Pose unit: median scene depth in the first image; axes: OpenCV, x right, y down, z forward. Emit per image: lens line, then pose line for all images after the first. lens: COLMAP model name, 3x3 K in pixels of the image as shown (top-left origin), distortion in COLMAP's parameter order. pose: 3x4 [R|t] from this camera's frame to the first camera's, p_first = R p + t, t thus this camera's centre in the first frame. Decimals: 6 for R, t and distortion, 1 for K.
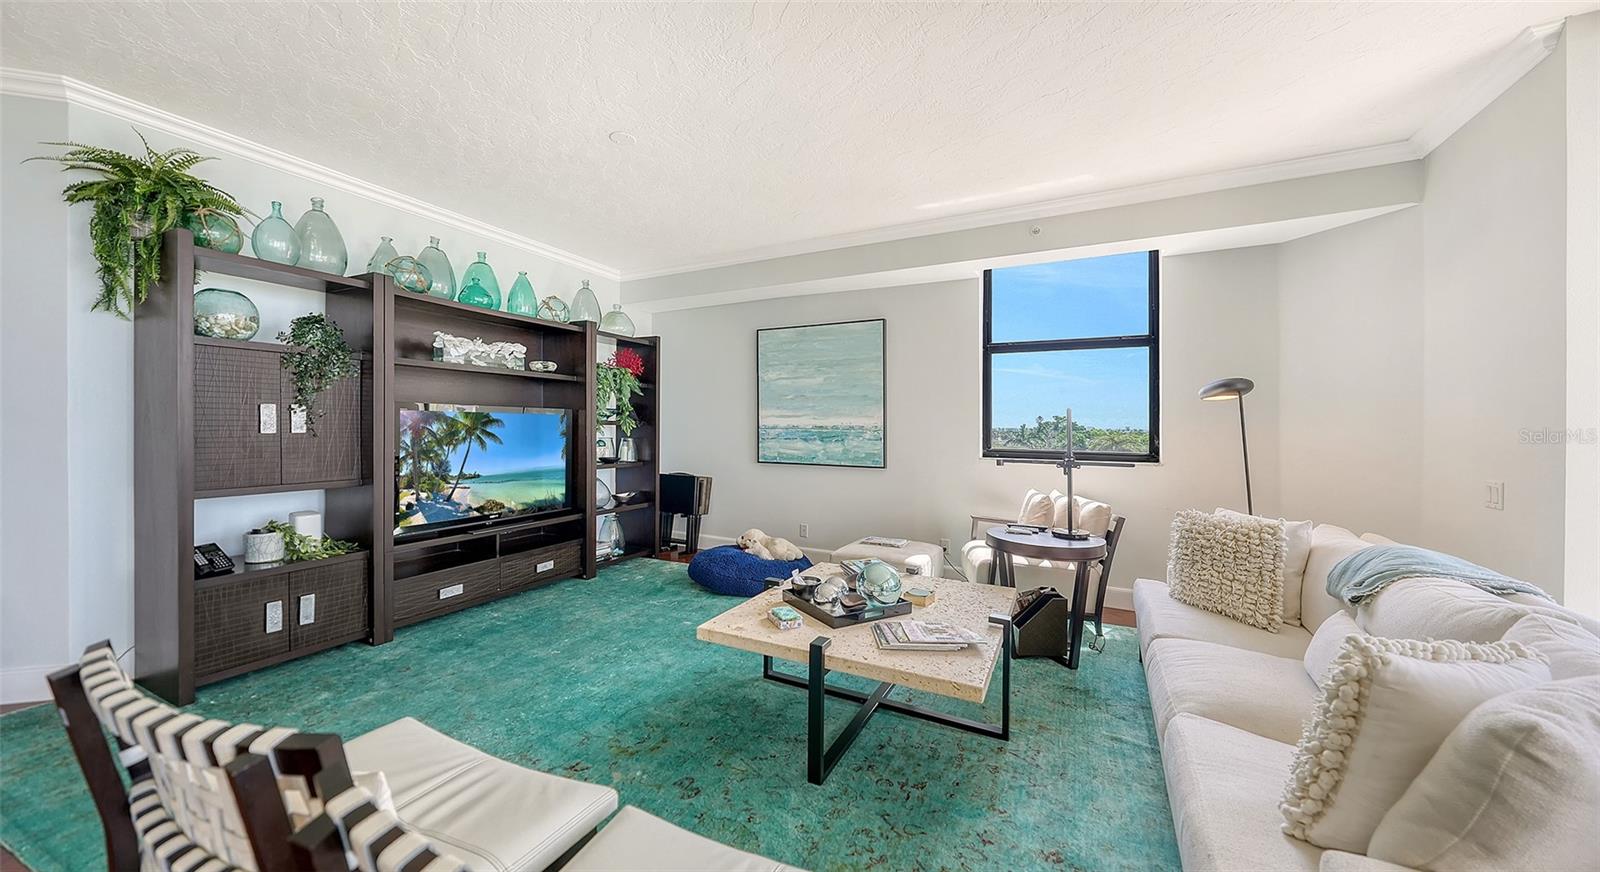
lens RADIAL K [[562.6, 0, 790.7], [0, 562.6, 443.1], [0, 0, 1]] dist [0.003002, 0.000042]
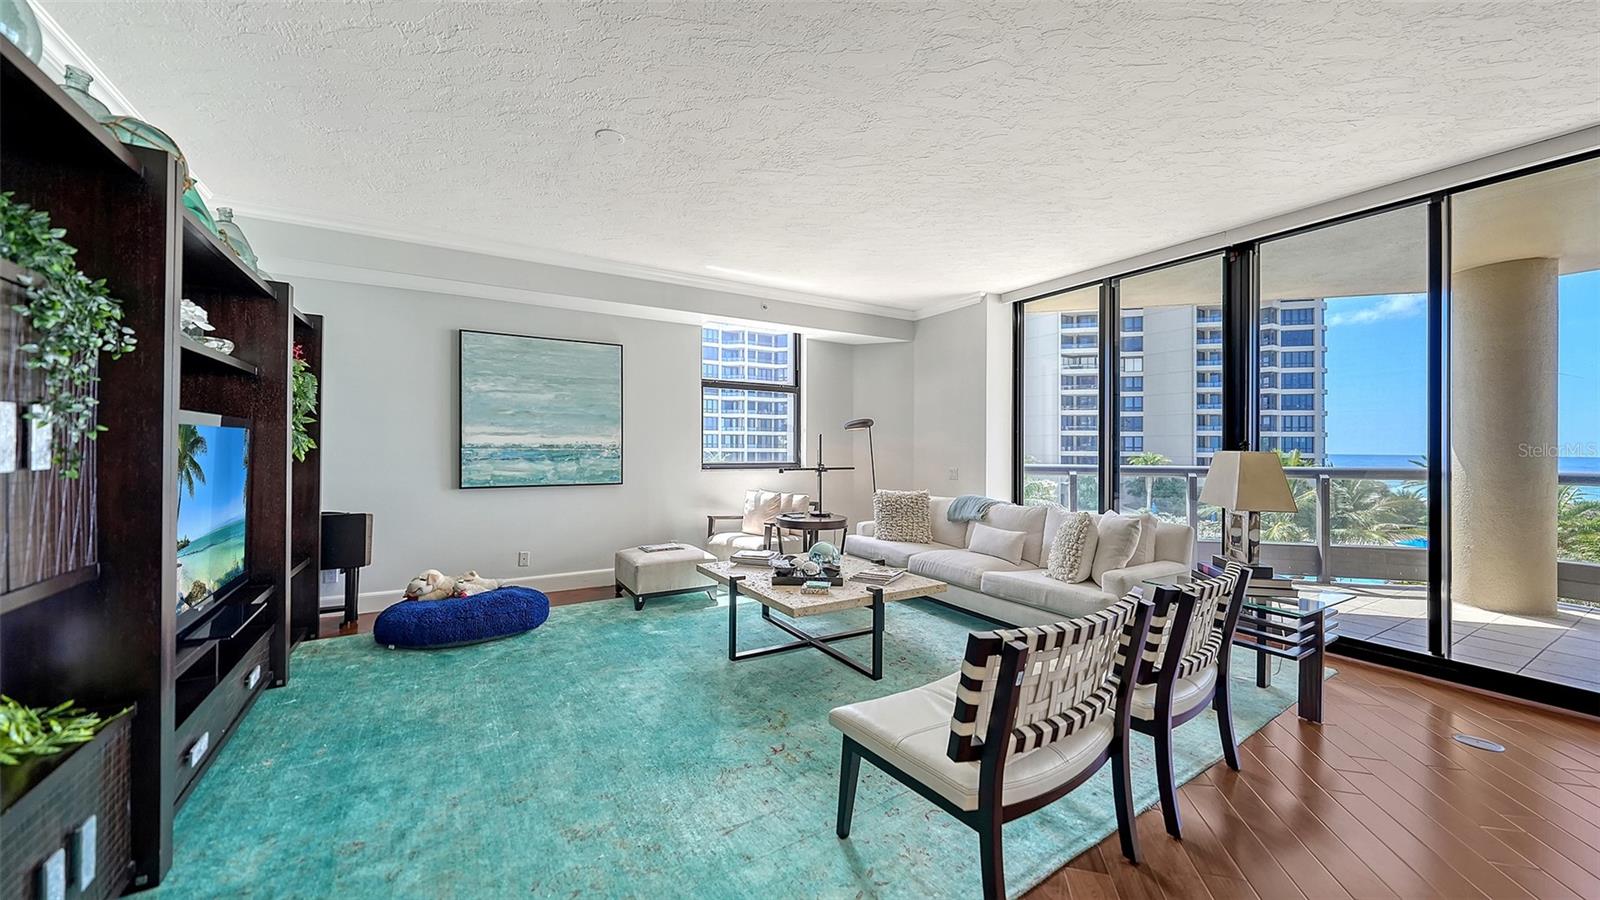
lens RADIAL K [[554.5, 0, 799.5], [0, 554.5, 455.6], [0, 0, 1]] dist [-0.001058, 0.000085]
pose [[0.521886, -0.019298, 0.852797, -0.529448], [0.024537, 0.999670, 0.007606, -0.008845], [-0.852662, 0.016956, 0.522188, 0.151457]]
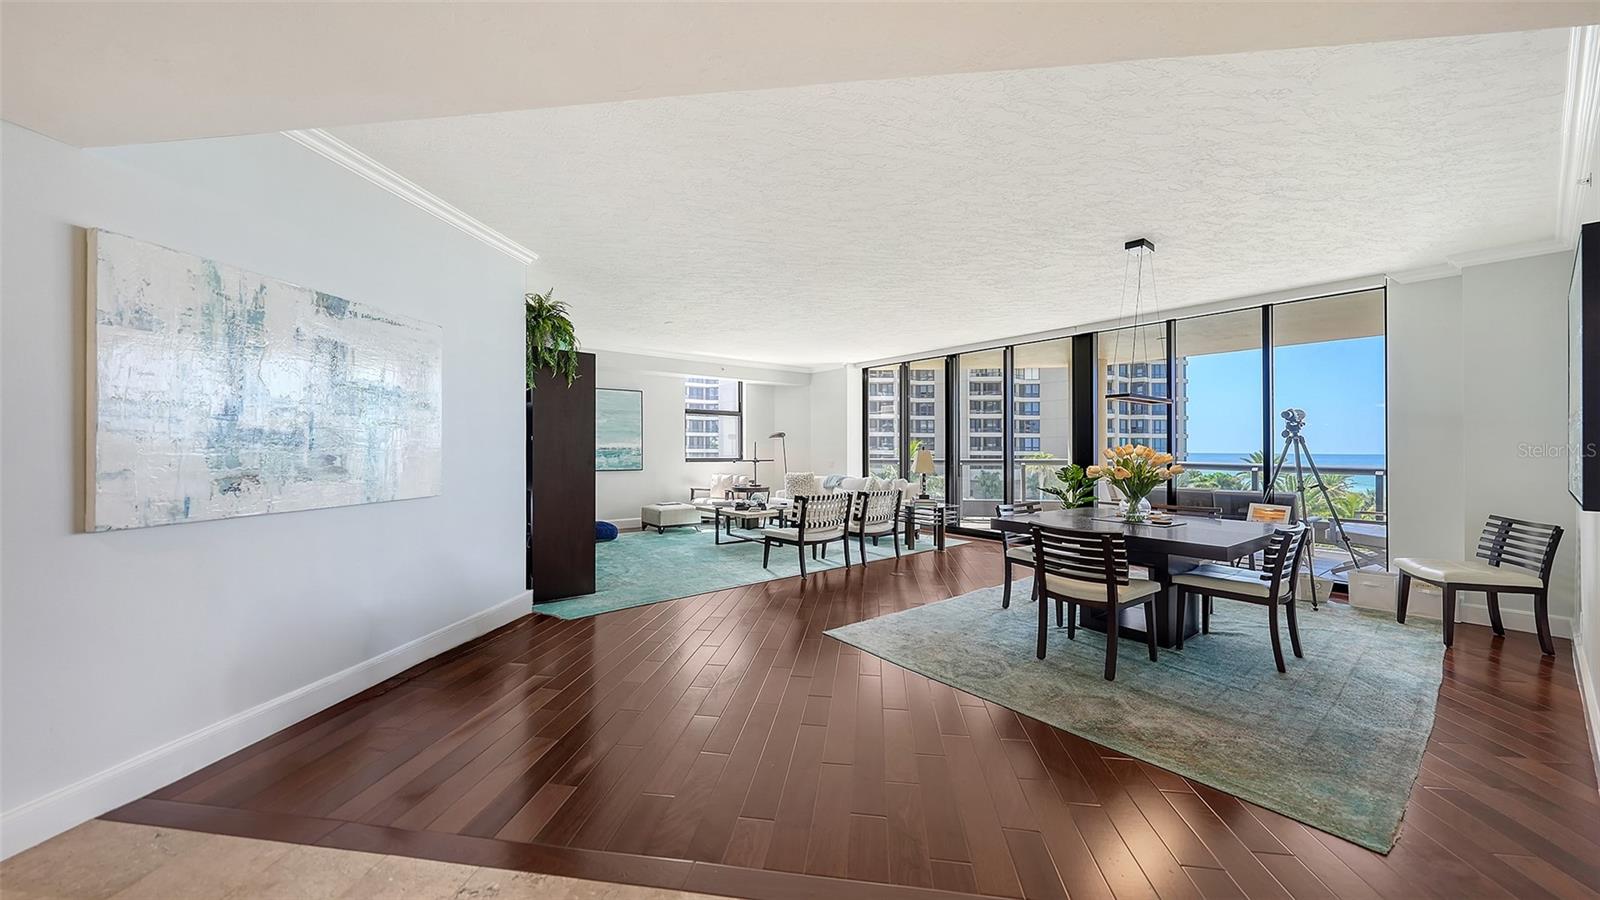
lens RADIAL K [[554.5, 0, 797.5], [0, 554.5, 445.2], [0, 0, 1]] dist [-0.001058, 0.000085]
pose [[0.413001, -0.002895, 0.910726, -1.244765], [0.027173, 0.999589, -0.009145, -0.007112], [-0.910325, 0.028524, 0.412910, -0.231248]]
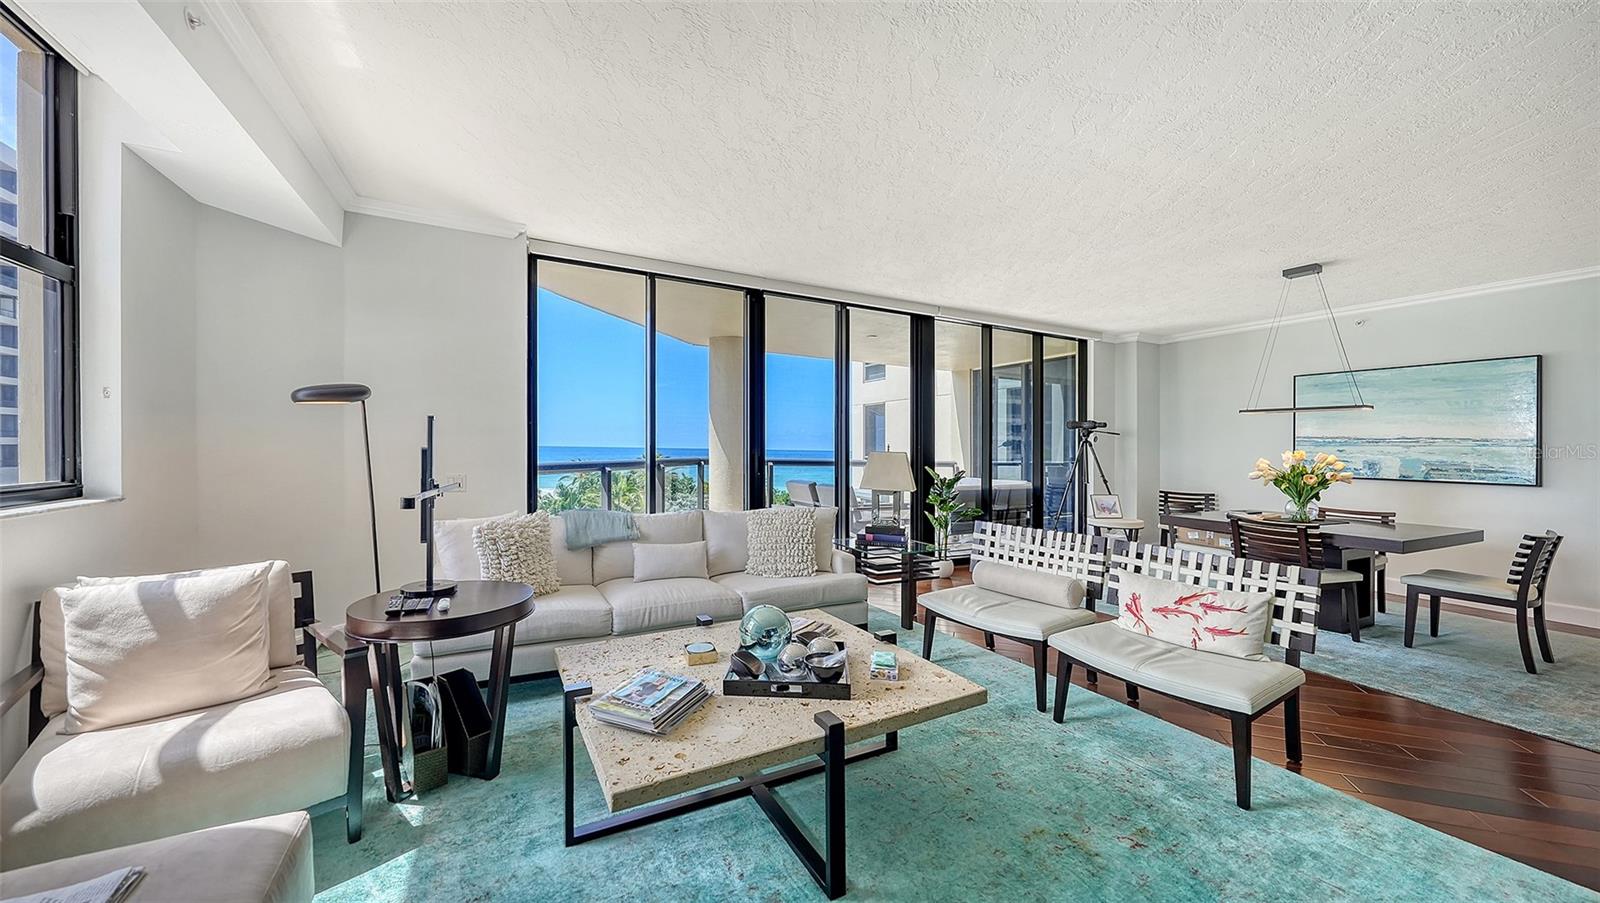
lens RADIAL K [[559.4, 0, 775.2], [0, 559.4, 447.0], [0, 0, 1]] dist [0.002633, -0.000675]
pose [[-0.812375, -0.017603, 0.582869, -0.172270], [-0.003089, 0.999660, 0.025885, -0.023973], [-0.583127, 0.019228, -0.812154, 0.822993]]
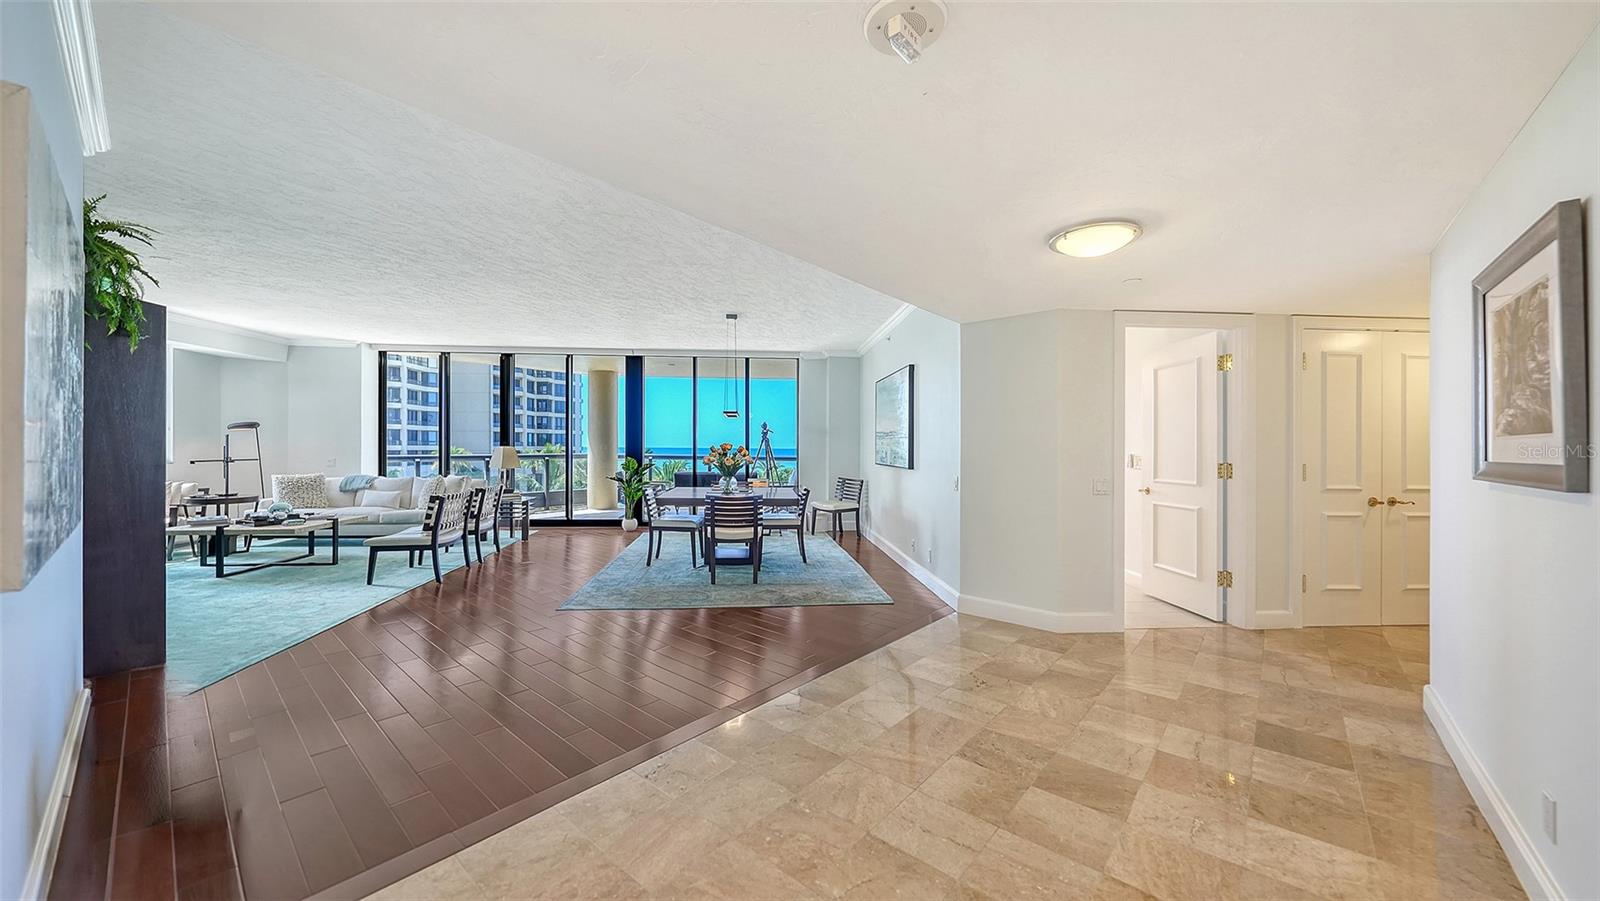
lens RADIAL K [[559.3, 0, 789.6], [0, 559.3, 438.8], [0, 0, 1]] dist [-0.006453, -0.000125]
pose [[-0.531194, -0.002440, 0.847246, -1.458664], [0.013171, 0.999851, 0.011137, -0.024576], [-0.847148, 0.017074, -0.531083, 0.205271]]
